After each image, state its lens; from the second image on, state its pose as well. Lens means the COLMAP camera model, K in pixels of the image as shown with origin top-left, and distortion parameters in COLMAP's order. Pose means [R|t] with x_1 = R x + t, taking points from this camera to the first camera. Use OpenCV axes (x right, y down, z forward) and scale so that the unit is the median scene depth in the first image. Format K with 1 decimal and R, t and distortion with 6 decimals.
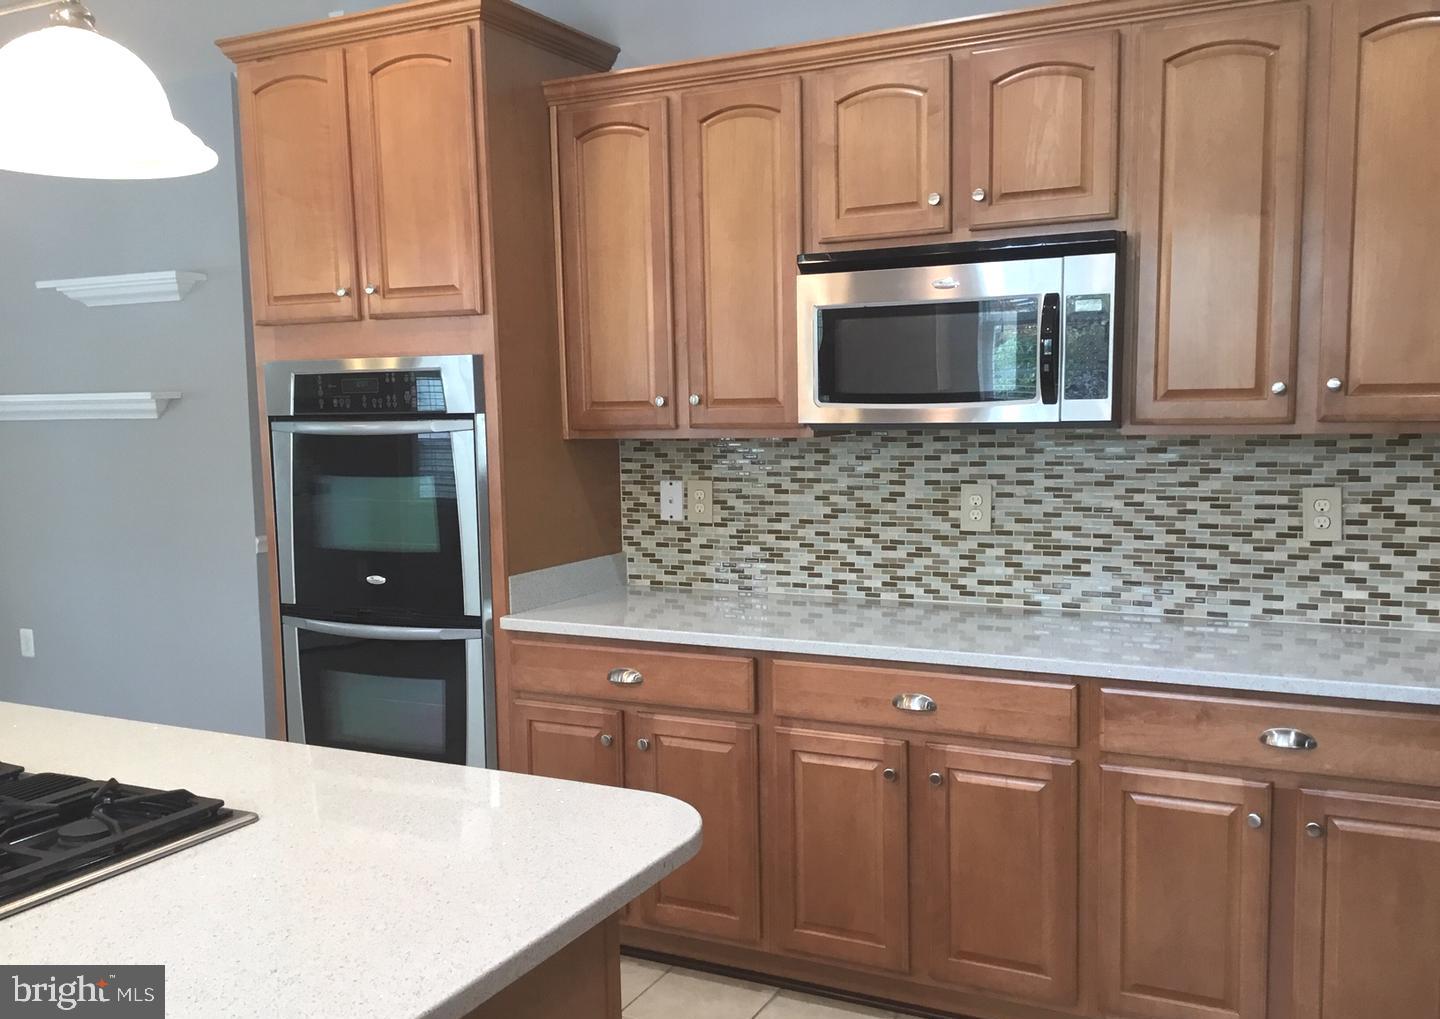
lens RADIAL K [[1294.1, 0, 720.3], [0, 1294.1, 537.3], [0, 0, 1]] dist [0.082166, -0.004042]
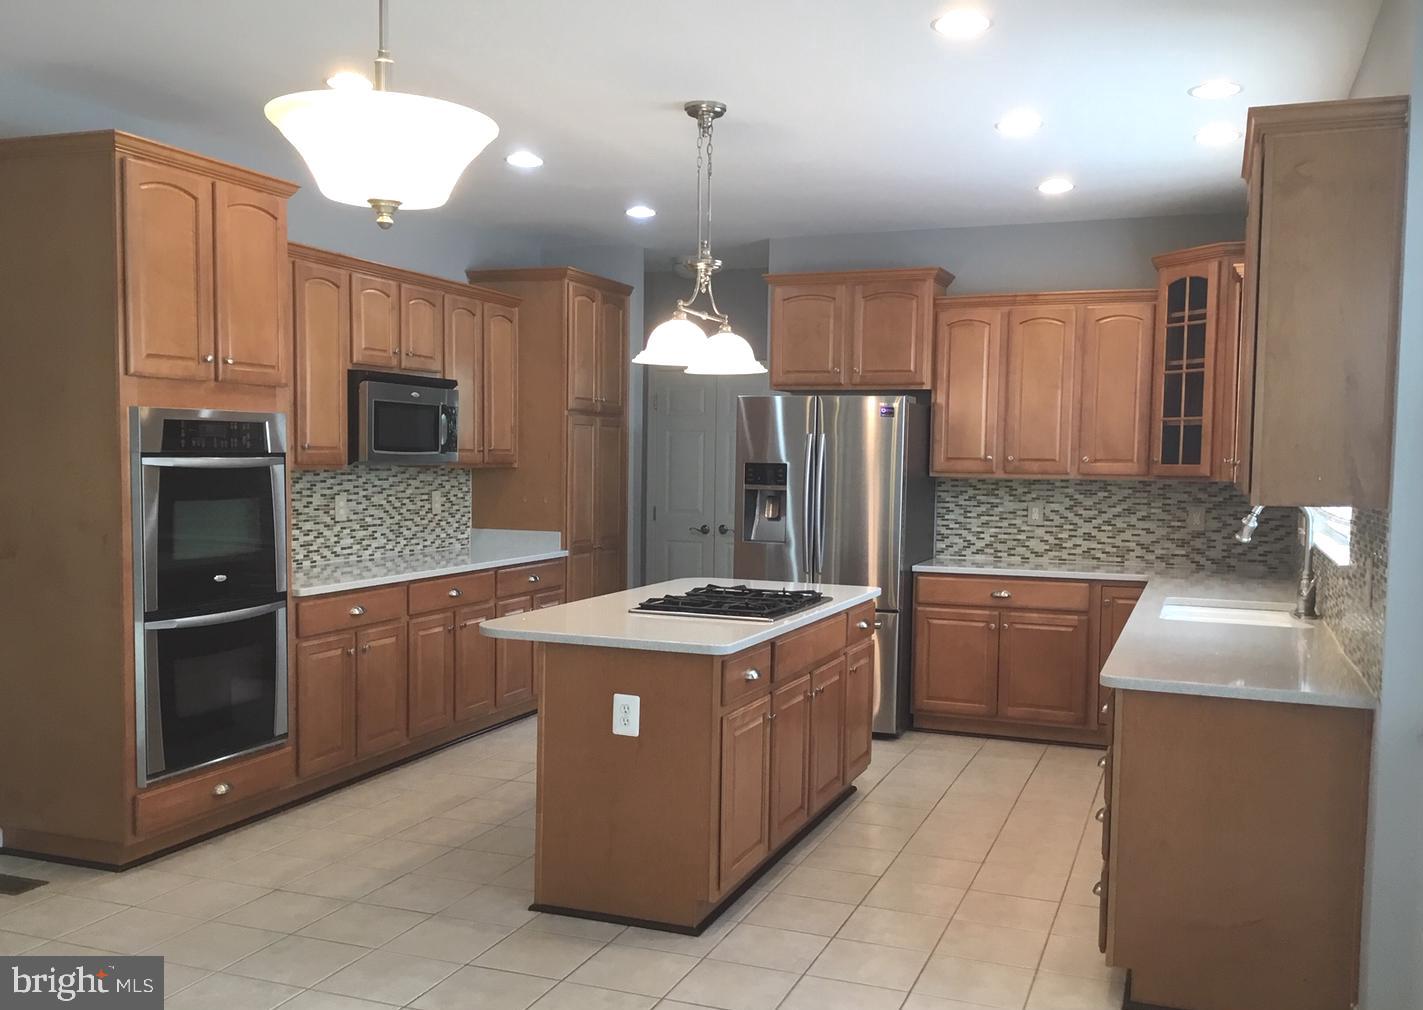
lens RADIAL K [[1278.8, 0, 711.8], [0, 1278.8, 532.5], [0, 0, 1]] dist [0.082166, -0.004042]
pose [[-0.099399, -0.046661, 0.993953, -1.711244], [0.093077, 0.994084, 0.055975, -0.042410], [-0.990685, 0.098078, -0.094468, 0.670618]]
